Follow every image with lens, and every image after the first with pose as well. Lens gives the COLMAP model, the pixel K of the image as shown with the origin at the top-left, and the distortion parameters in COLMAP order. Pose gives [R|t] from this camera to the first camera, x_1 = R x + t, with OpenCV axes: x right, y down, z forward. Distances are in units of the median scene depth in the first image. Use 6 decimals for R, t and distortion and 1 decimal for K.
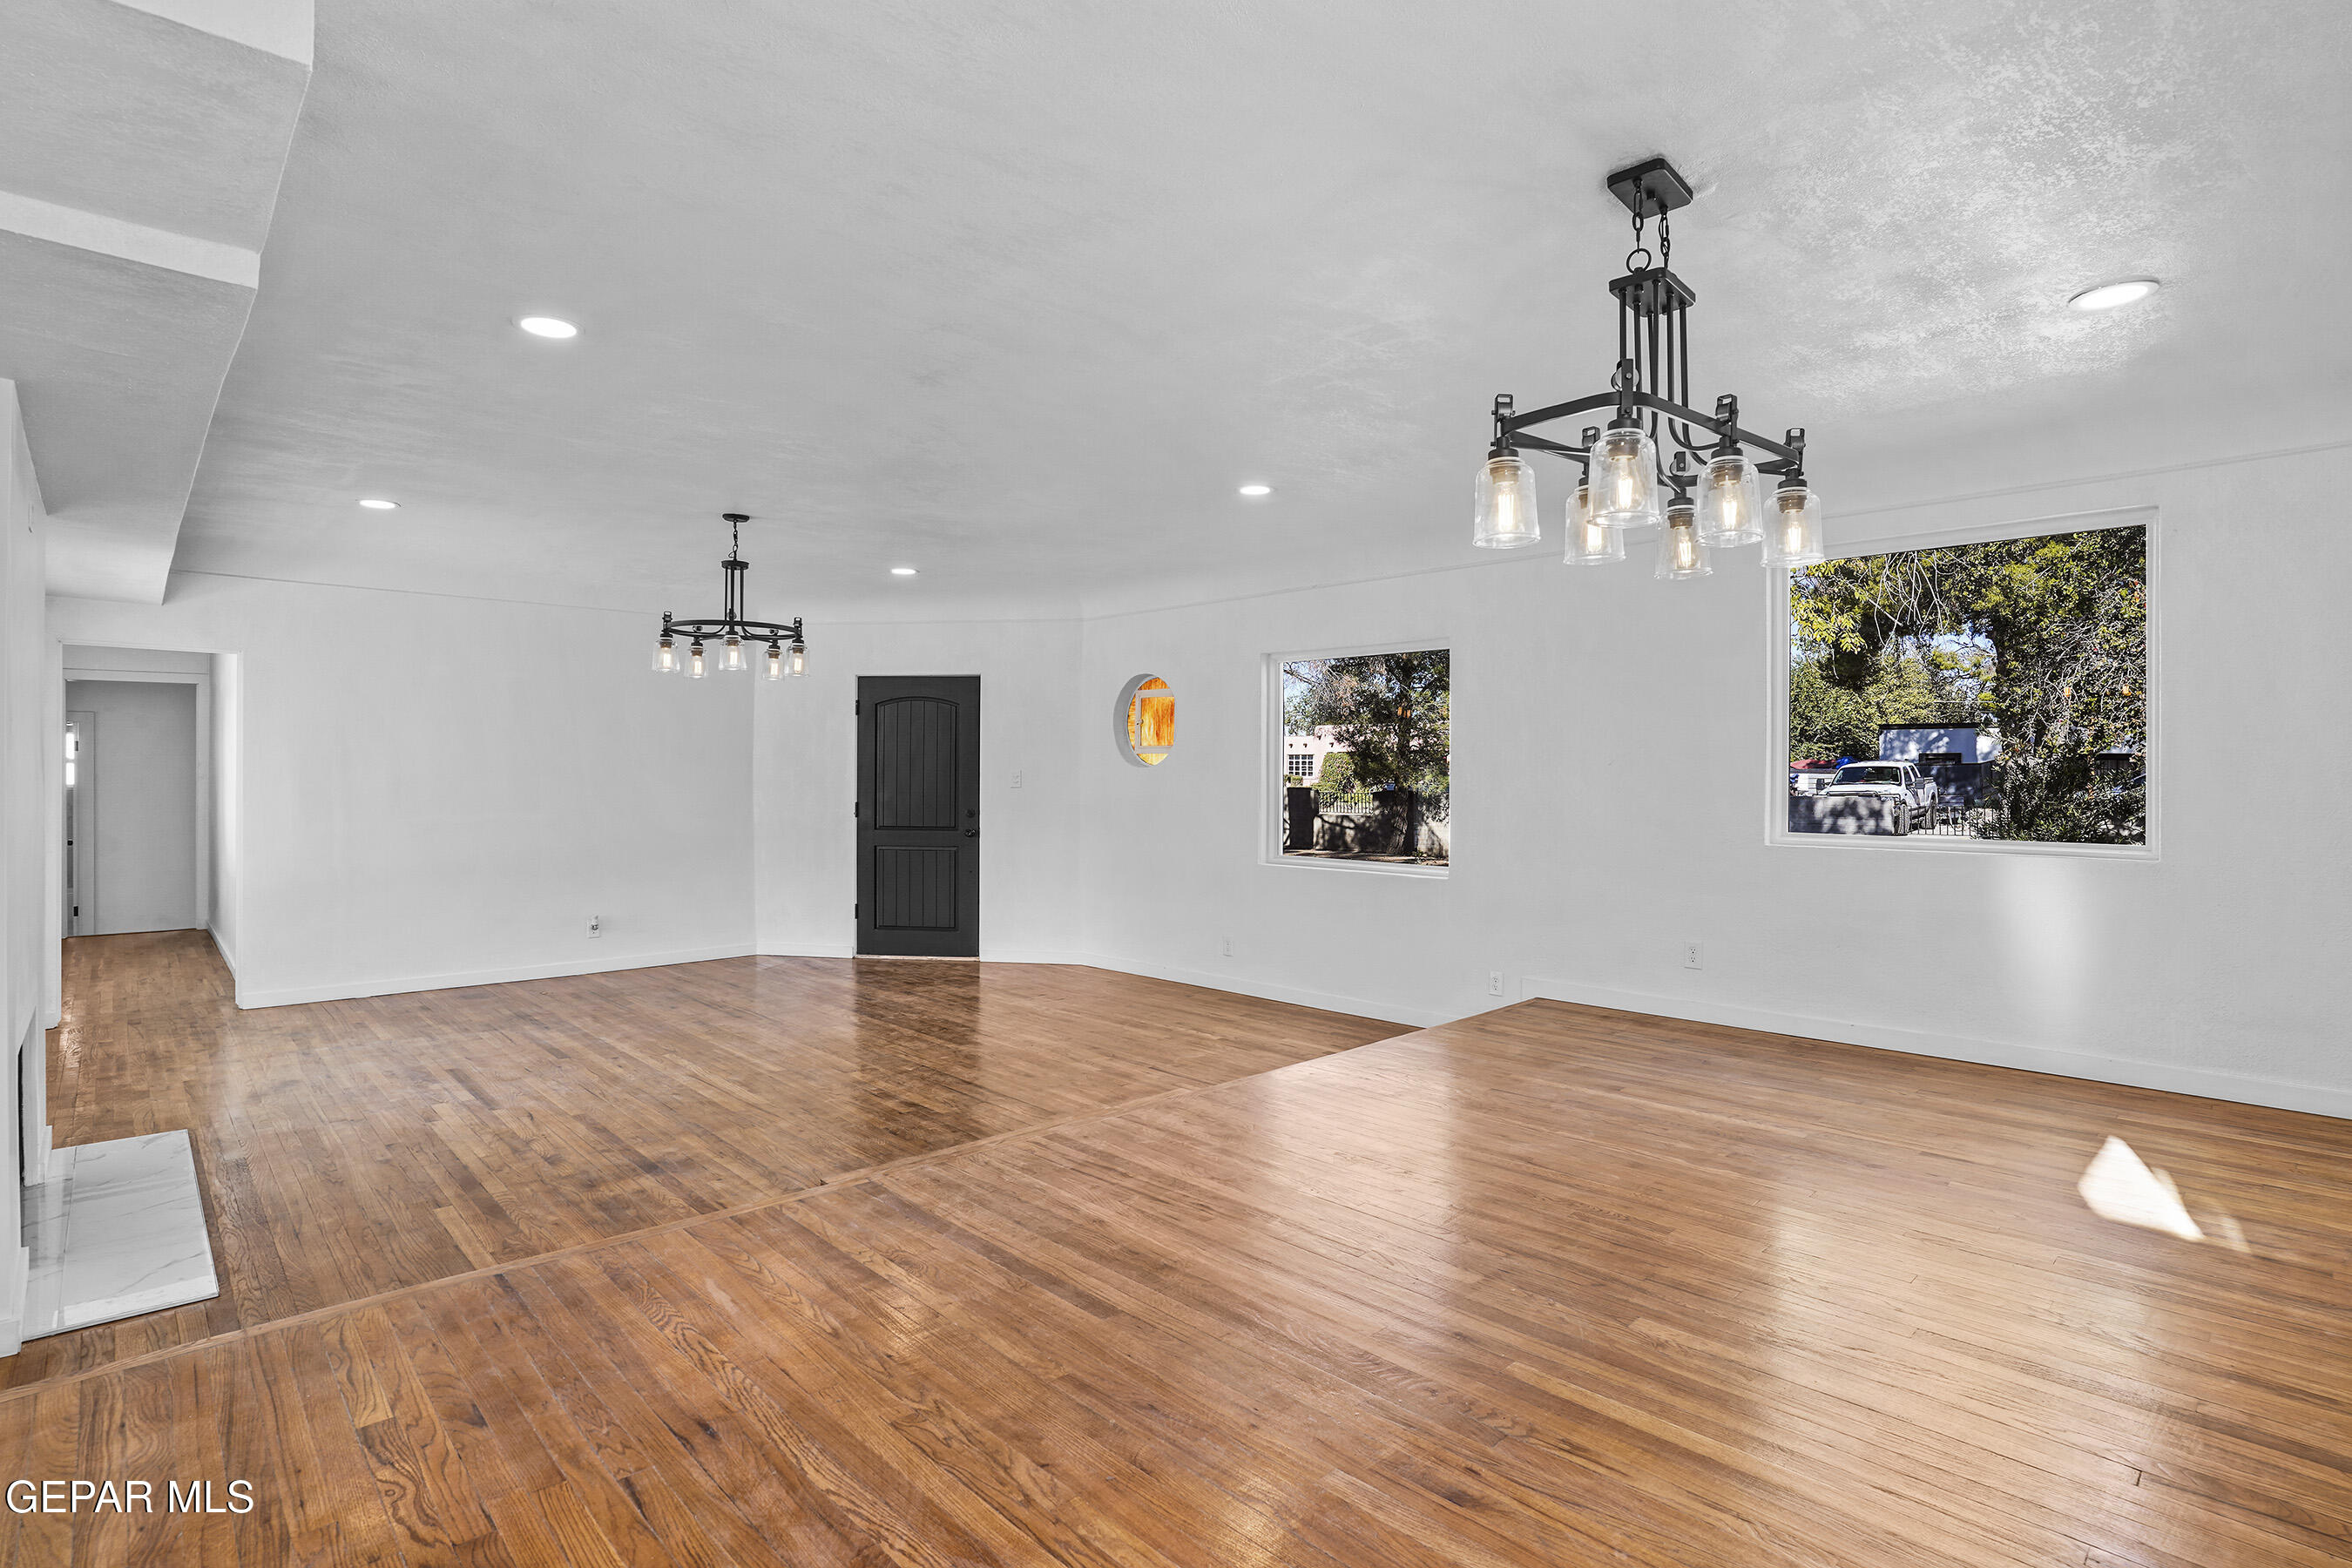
lens RADIAL K [[1164.1, 0, 1148.6], [0, 1164.1, 757.2], [0, 0, 1]] dist [-0.075058, 0.033023]
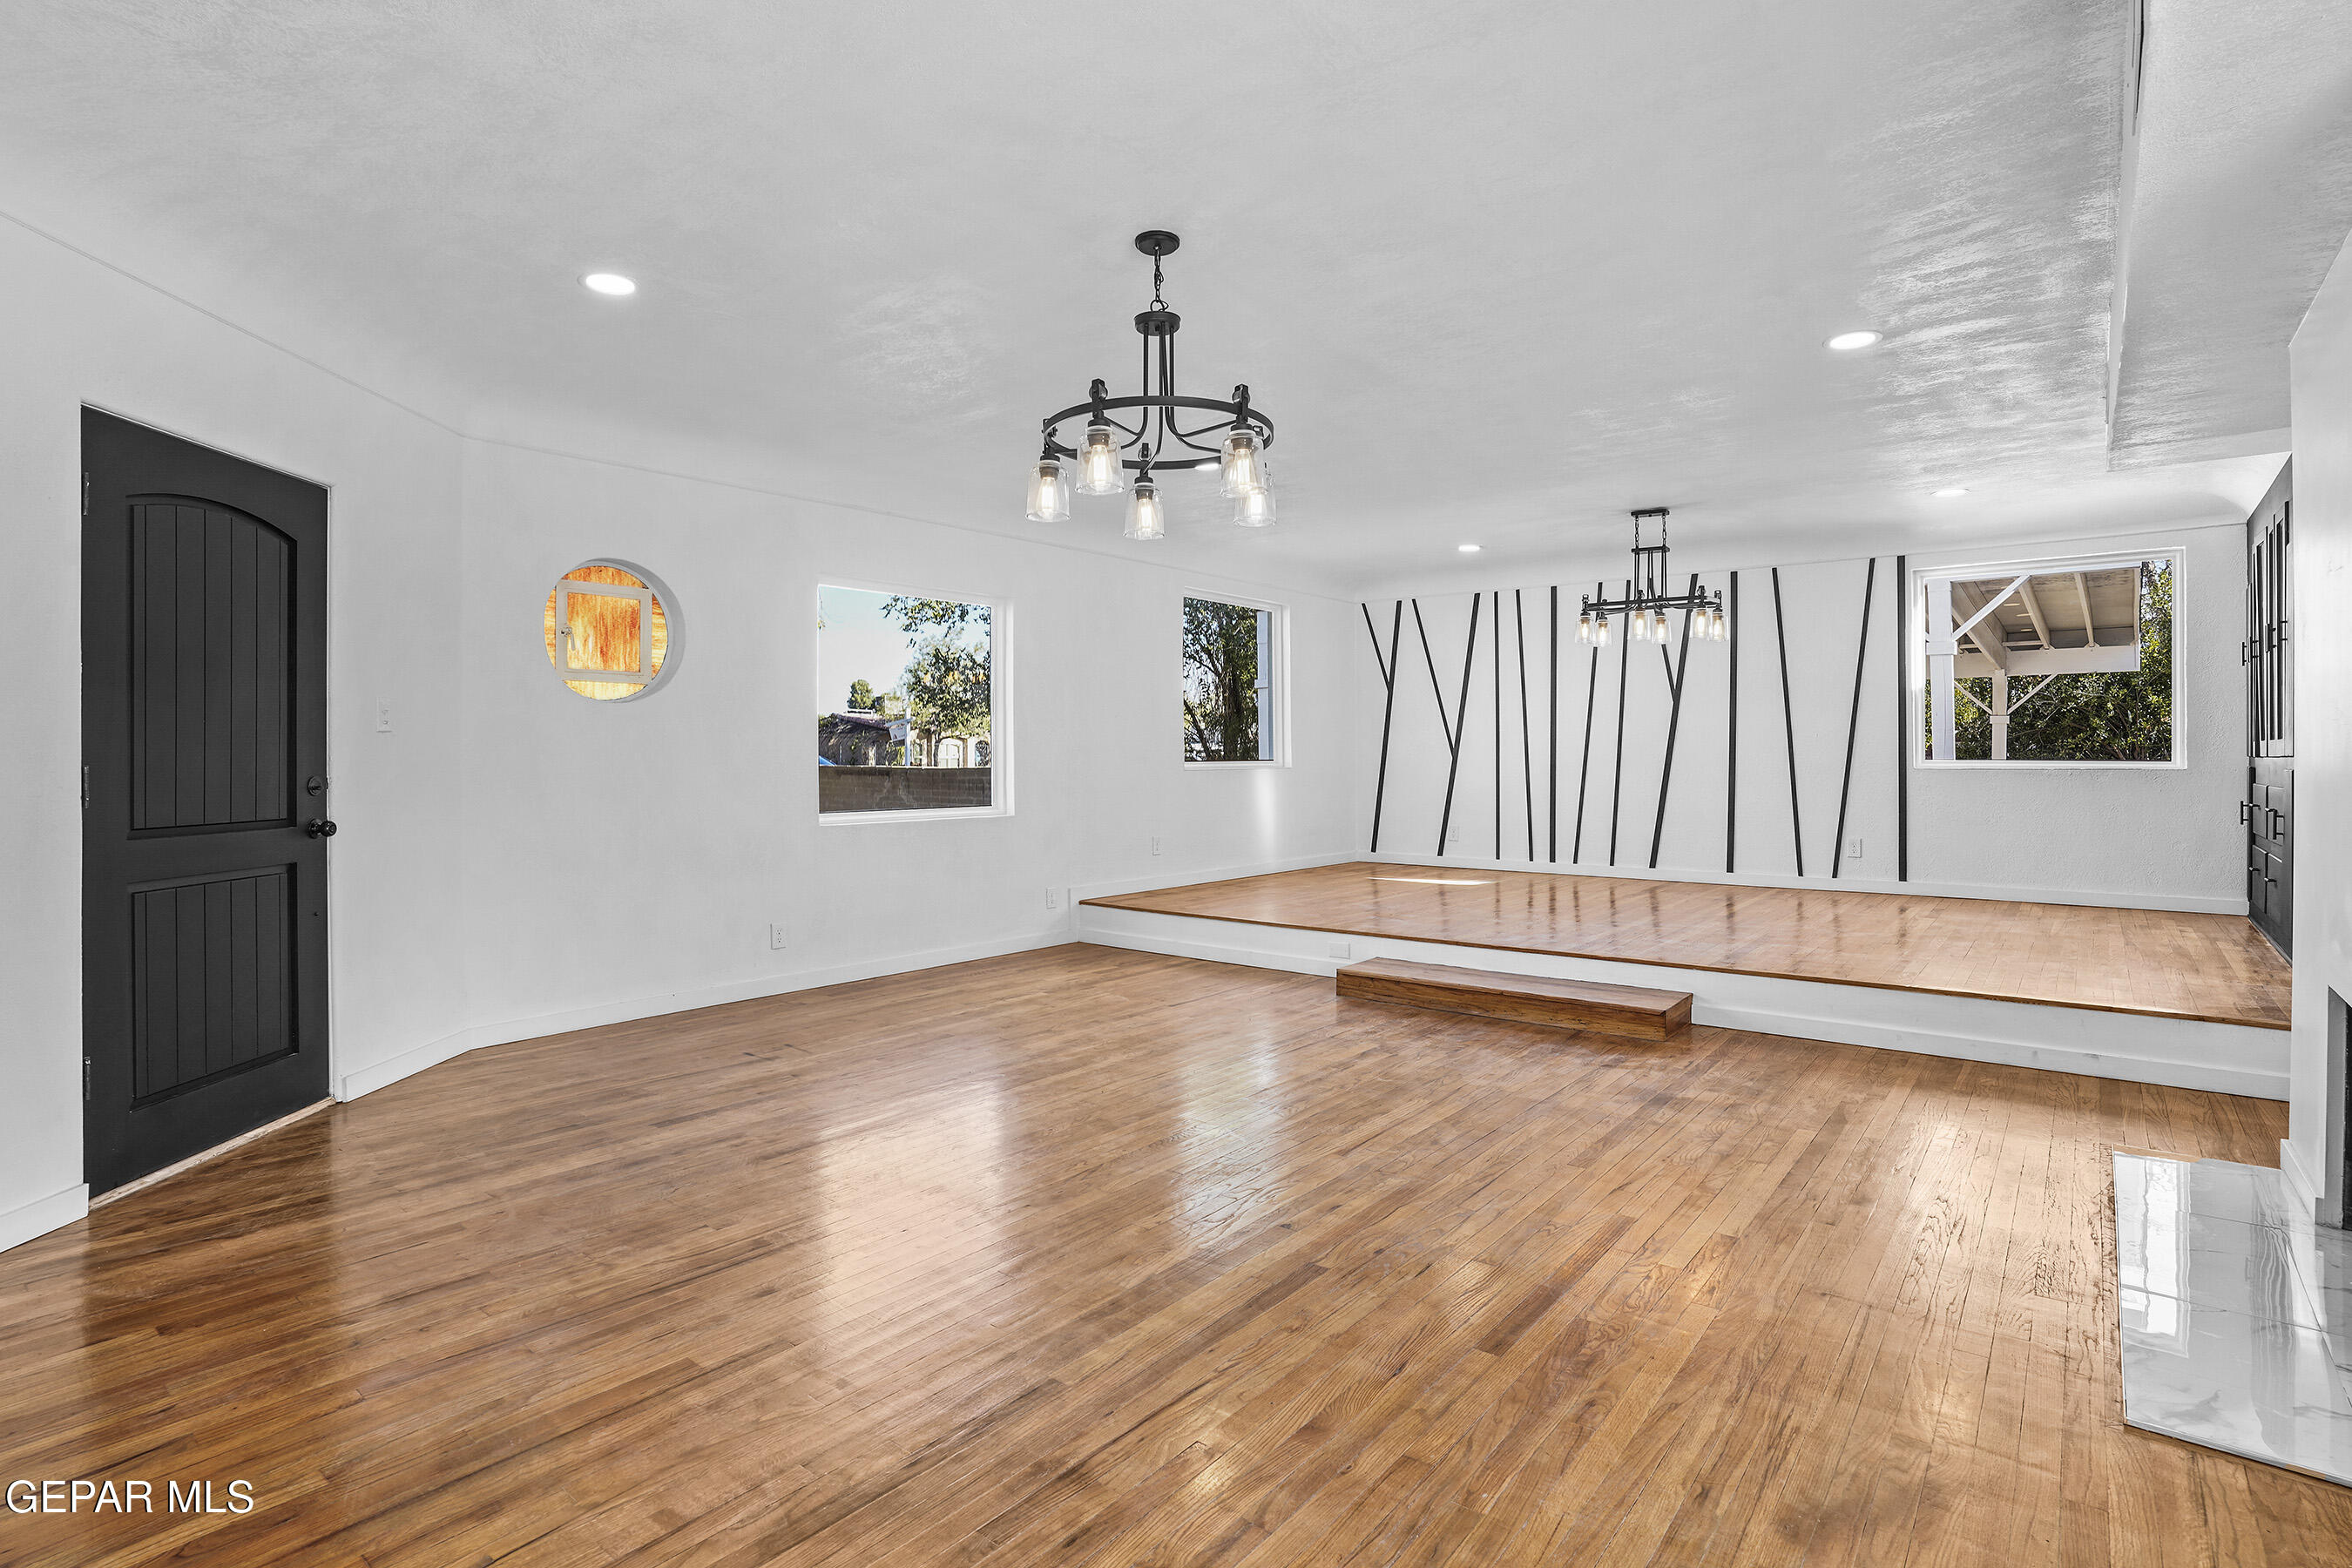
lens RADIAL K [[1154.7, 0, 1152.0], [0, 1154.7, 788.8], [0, 0, 1]] dist [-0.078488, 0.020118]
pose [[-0.134282, -0.027006, 0.990575, -1.245090], [-0.007625, 0.999627, 0.026219, 0.070127], [-0.990914, -0.004032, -0.134438, 1.466193]]
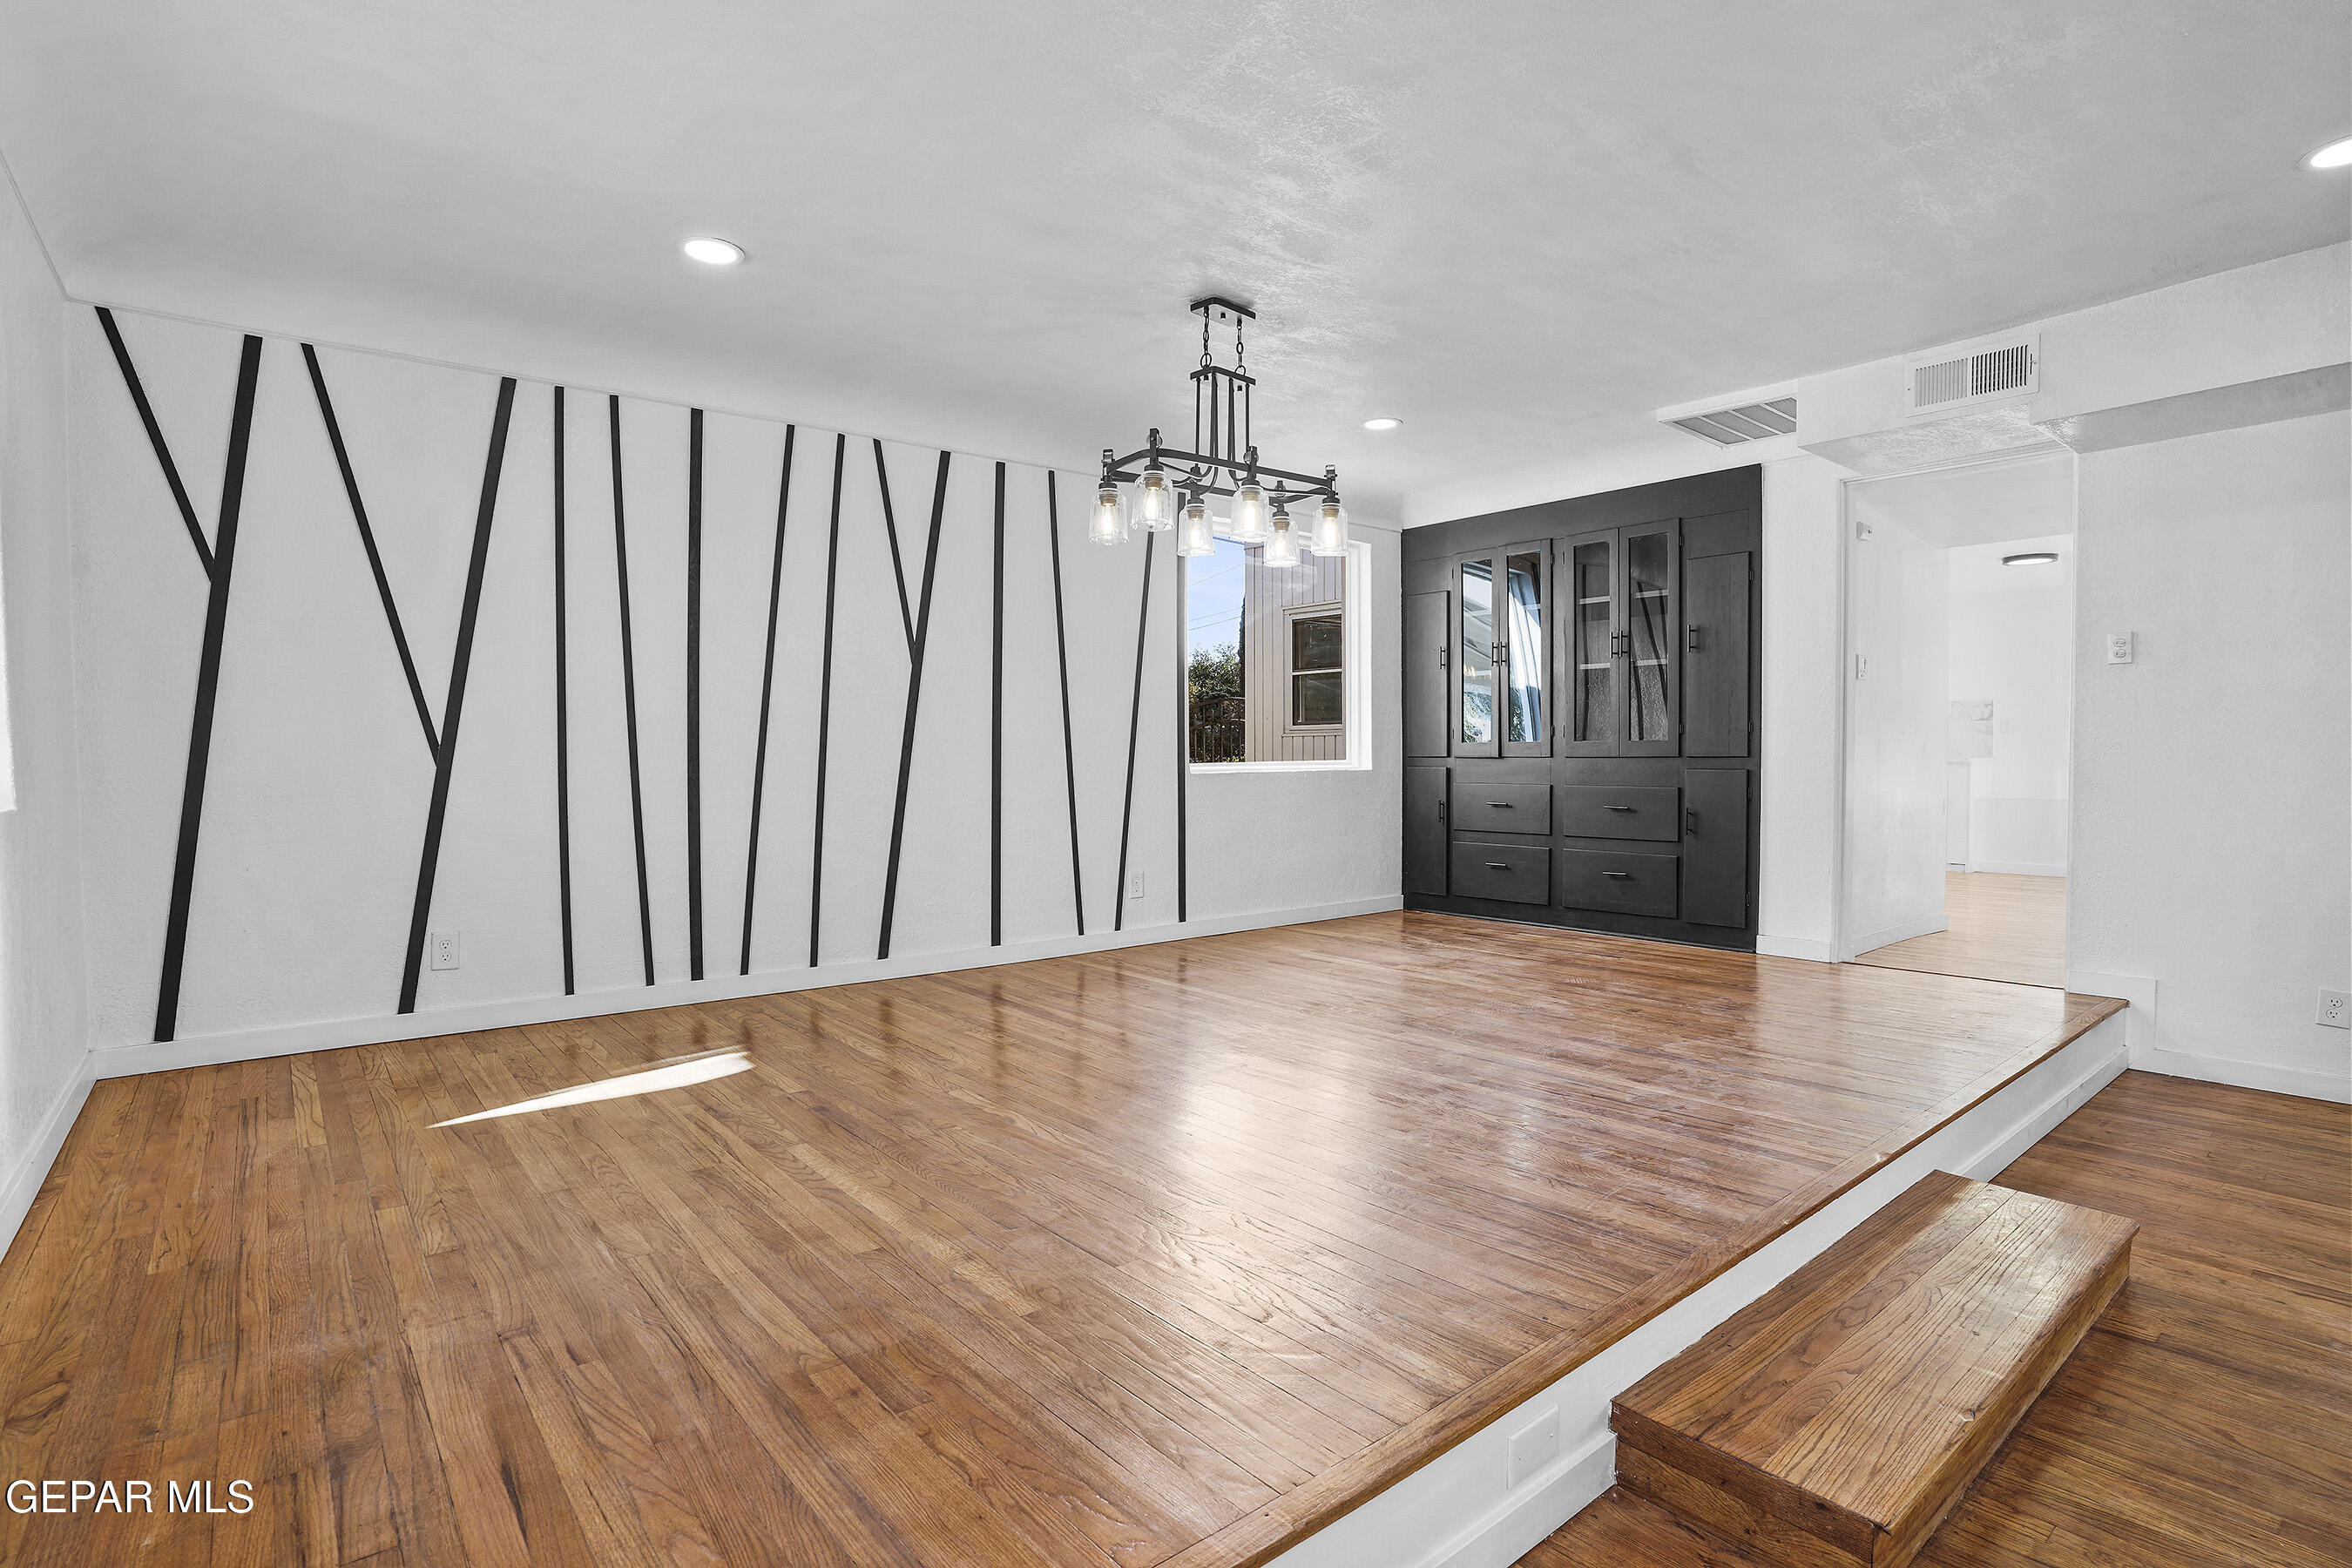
lens RADIAL K [[1154.7, 0, 1152.0], [0, 1154.7, 788.8], [0, 0, 1]] dist [-0.078488, 0.020118]
pose [[-0.997381, 0.002614, 0.072278, 0.234478], [0.004230, 0.999744, 0.022217, 0.064285], [-0.072201, 0.022465, -0.997137, 1.430827]]
